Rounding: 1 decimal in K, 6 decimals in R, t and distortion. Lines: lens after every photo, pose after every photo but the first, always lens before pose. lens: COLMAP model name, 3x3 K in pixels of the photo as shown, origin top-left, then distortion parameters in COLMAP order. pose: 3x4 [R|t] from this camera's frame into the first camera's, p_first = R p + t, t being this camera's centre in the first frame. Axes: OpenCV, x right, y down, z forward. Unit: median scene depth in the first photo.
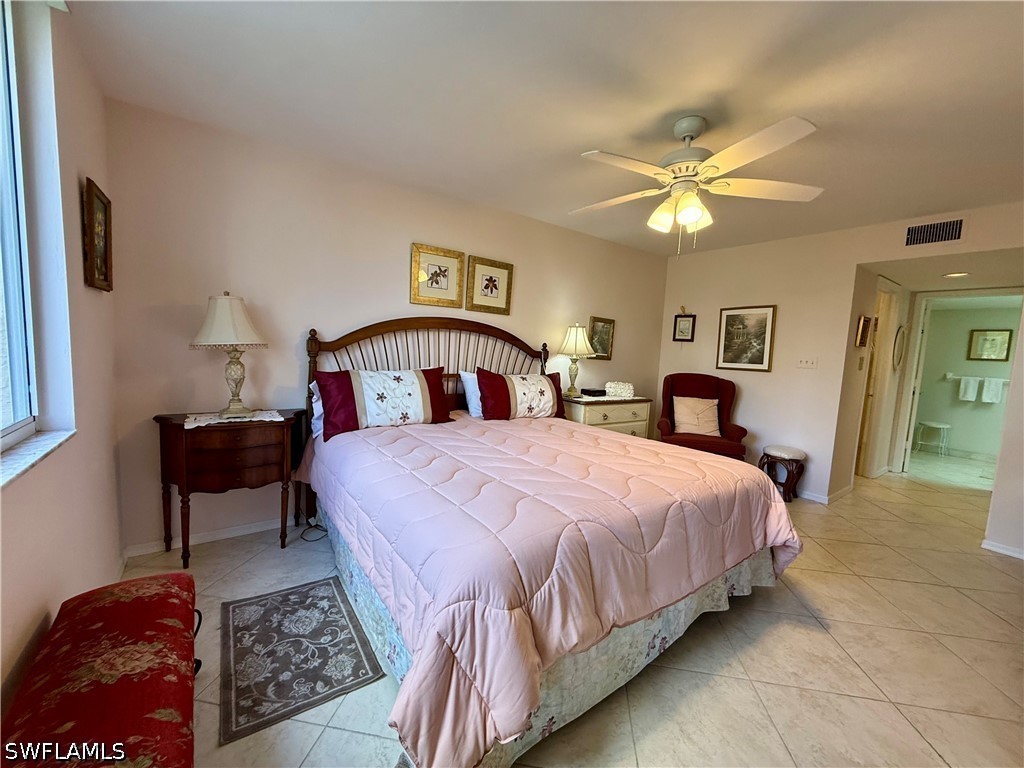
lens RADIAL K [[409.7, 0, 512.0], [0, 409.7, 384.0], [0, 0, 1]] dist [0.001044, -0.000425]
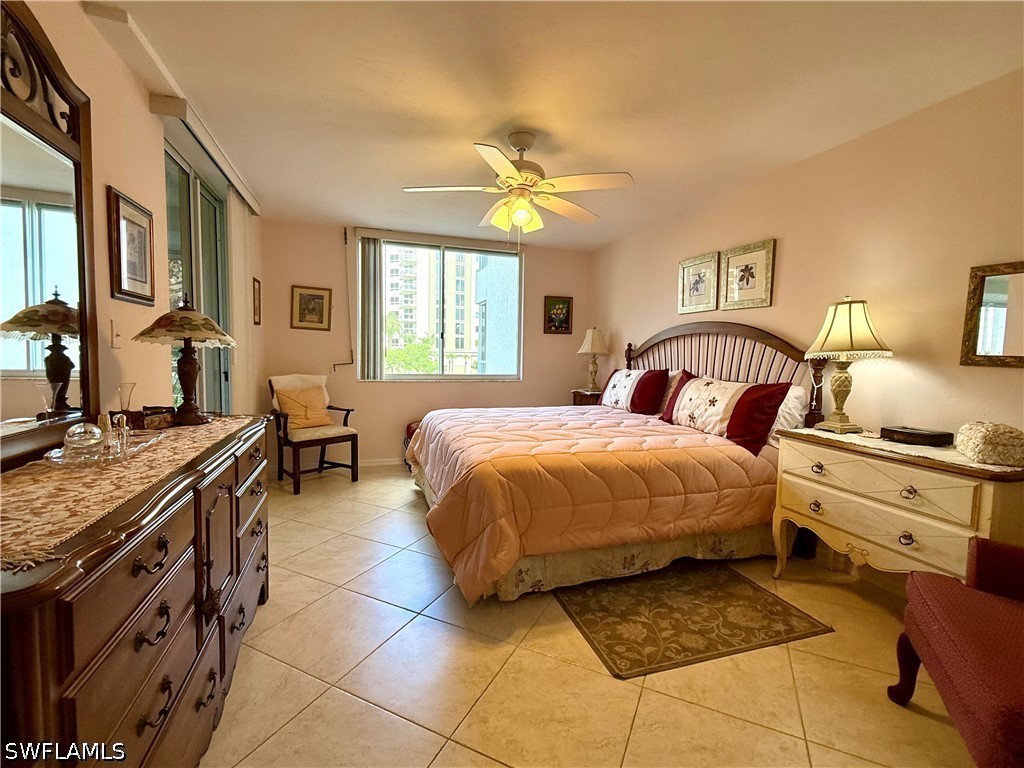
lens RADIAL K [[461.2, 0, 512.0], [0, 461.2, 384.0], [0, 0, 1]] dist [0.000468, -0.000006]
pose [[-0.293089, 0.008089, -0.956051, 0.994353], [-0.122854, 0.991356, 0.046050, -0.006195], [0.948159, 0.130951, -0.289561, 0.853942]]
